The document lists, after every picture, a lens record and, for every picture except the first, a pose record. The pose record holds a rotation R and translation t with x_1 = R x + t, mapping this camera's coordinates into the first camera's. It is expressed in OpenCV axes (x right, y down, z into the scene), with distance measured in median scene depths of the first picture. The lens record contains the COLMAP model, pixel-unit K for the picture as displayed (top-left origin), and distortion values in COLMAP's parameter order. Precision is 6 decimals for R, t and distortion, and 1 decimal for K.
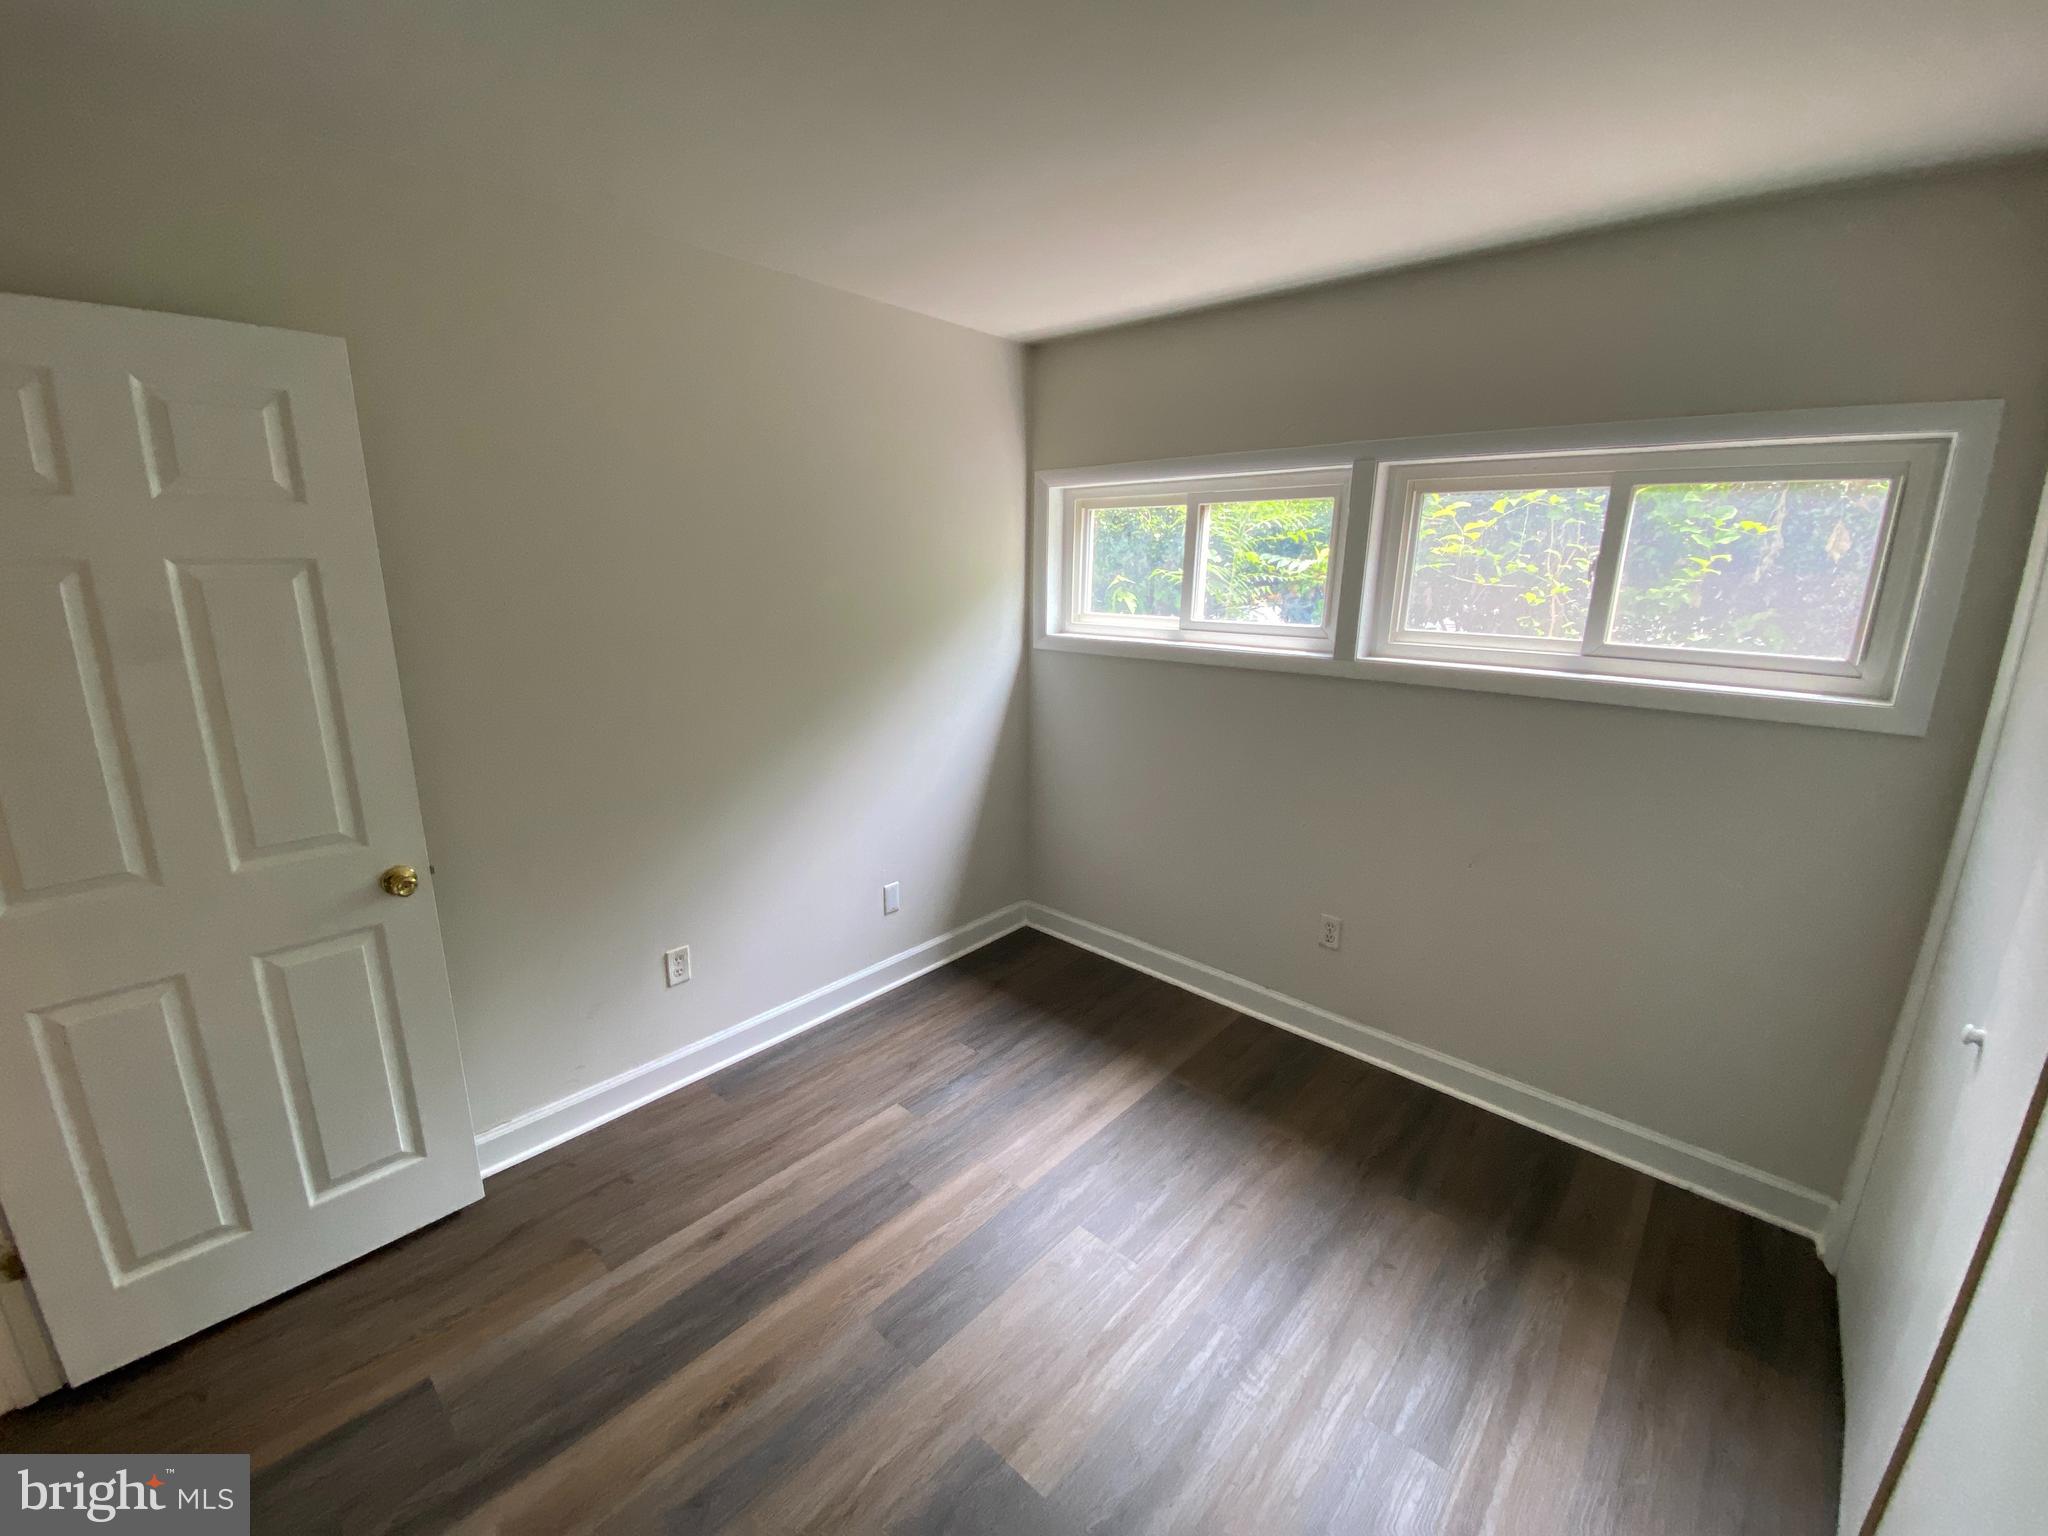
lens RADIAL K [[836.4, 0, 1023.5], [0, 836.4, 771.3], [0, 0, 1]] dist [0.038810, -0.027870]
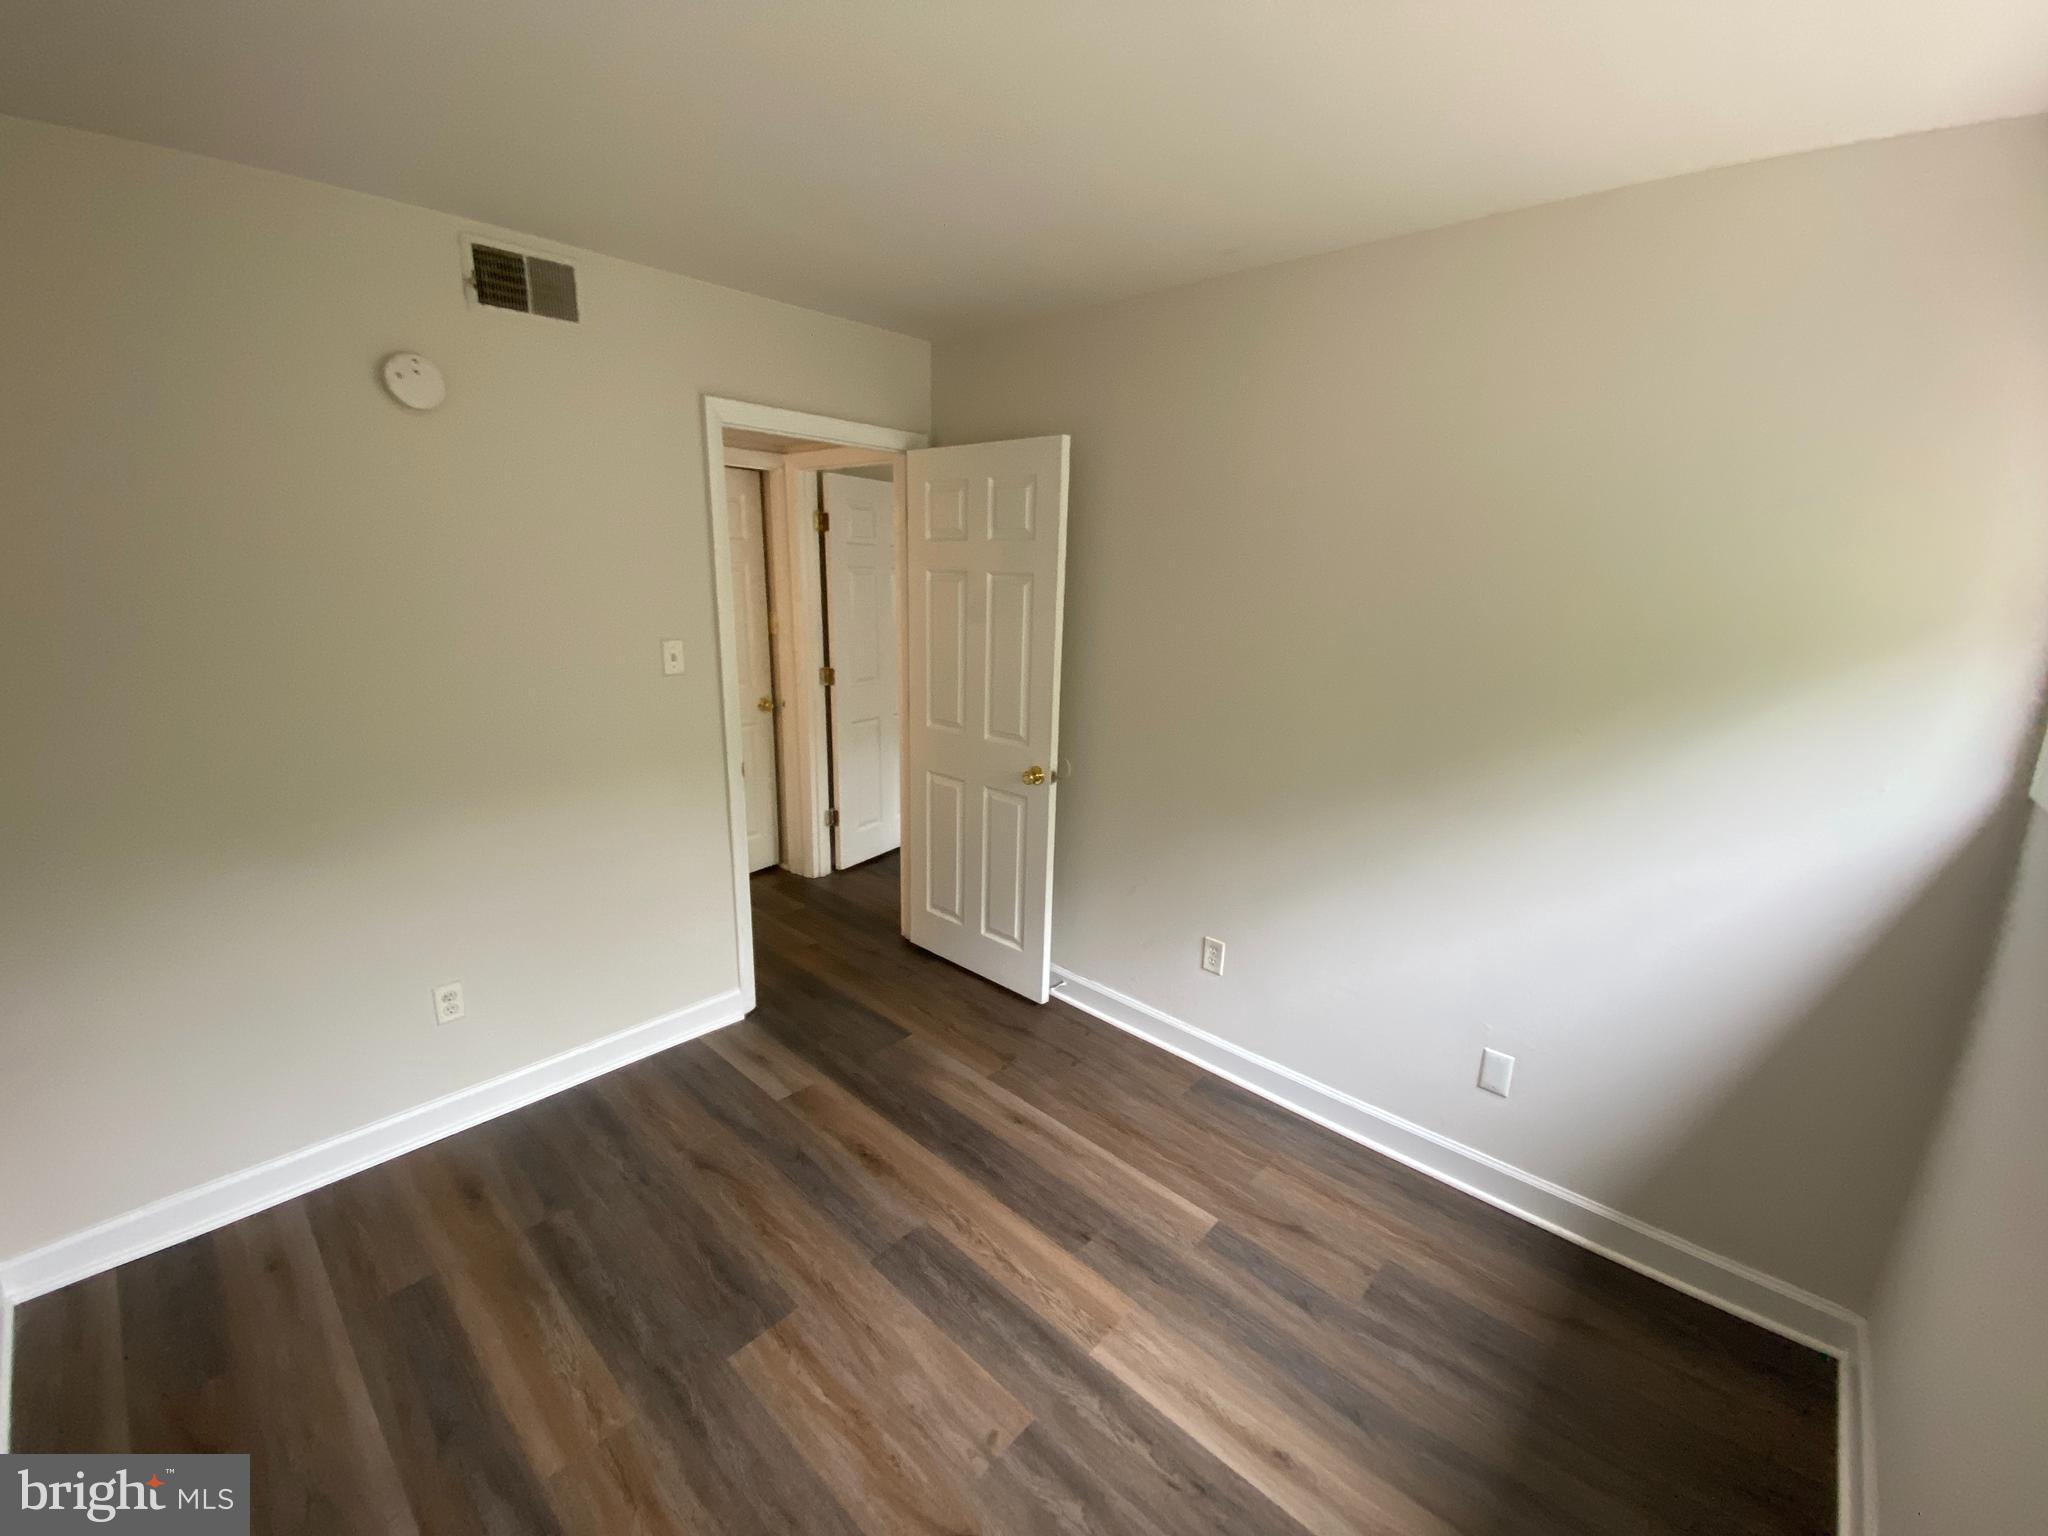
lens RADIAL K [[846.2, 0, 1024.0], [0, 846.2, 768.0], [0, 0, 1]] dist [0.070344, -0.044571]
pose [[-0.019047, 0.221313, -0.975017, 0.791805], [-0.257874, 0.941112, 0.218654, -0.220420], [0.965991, 0.255596, 0.039145, 0.897422]]
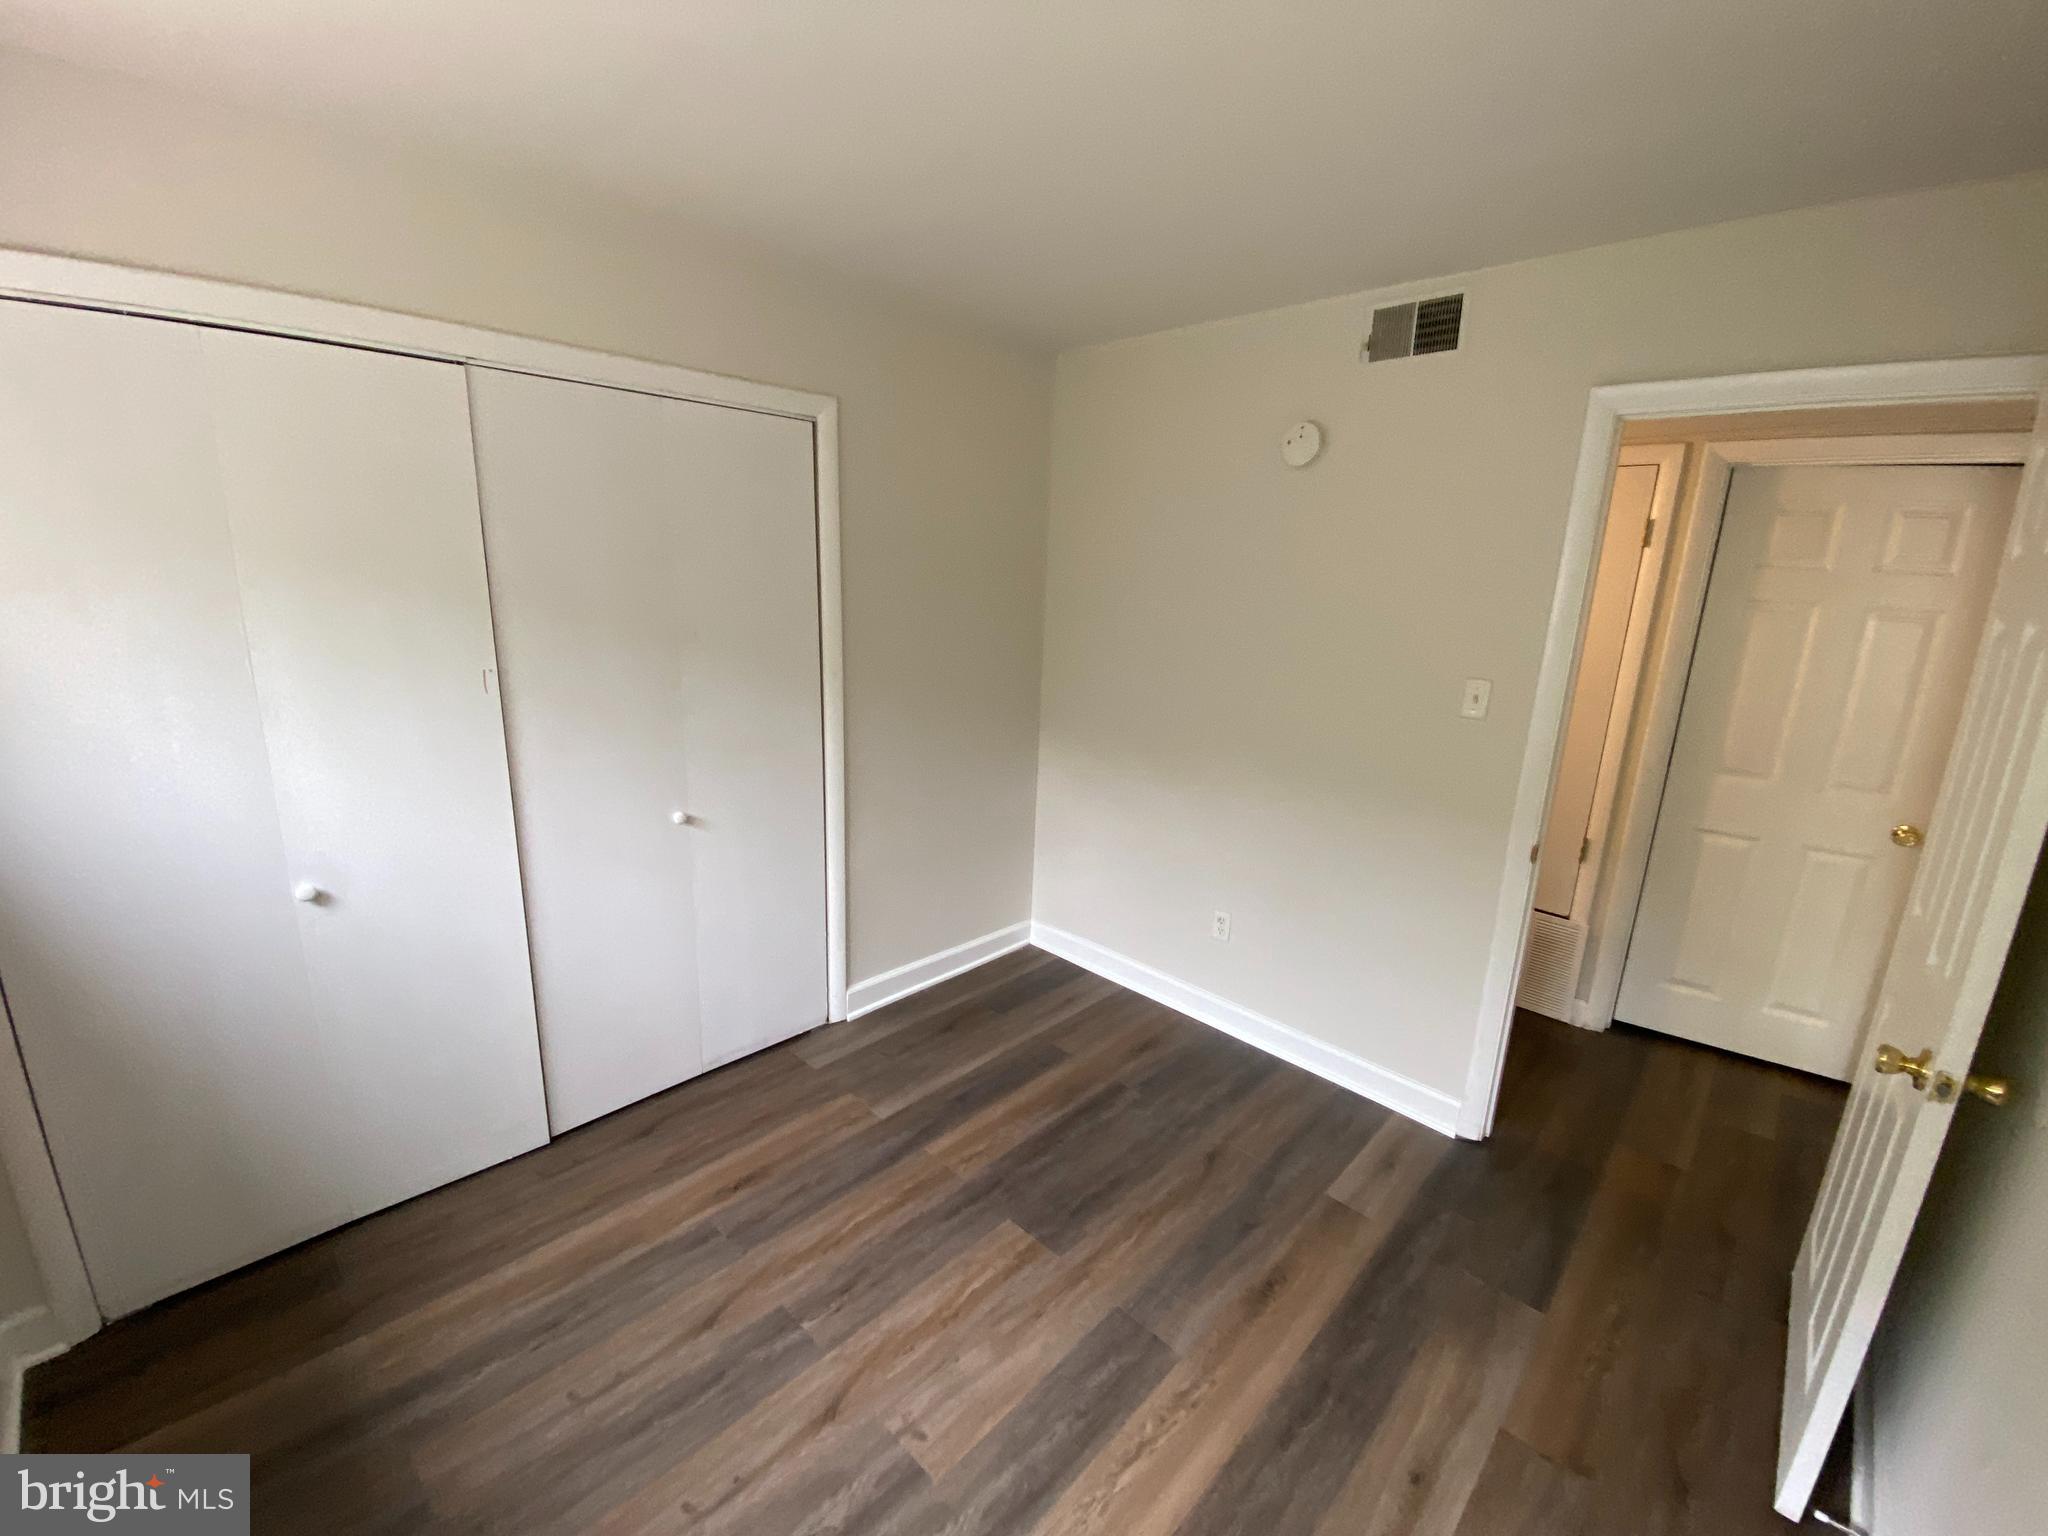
lens RADIAL K [[846.2, 0, 1024.0], [0, 846.2, 768.0], [0, 0, 1]] dist [0.070344, -0.044571]
pose [[-0.998273, -0.056356, 0.016601, 0.014078], [-0.042669, 0.889709, 0.454531, -0.386335], [-0.040386, 0.453037, -0.890576, 1.537820]]
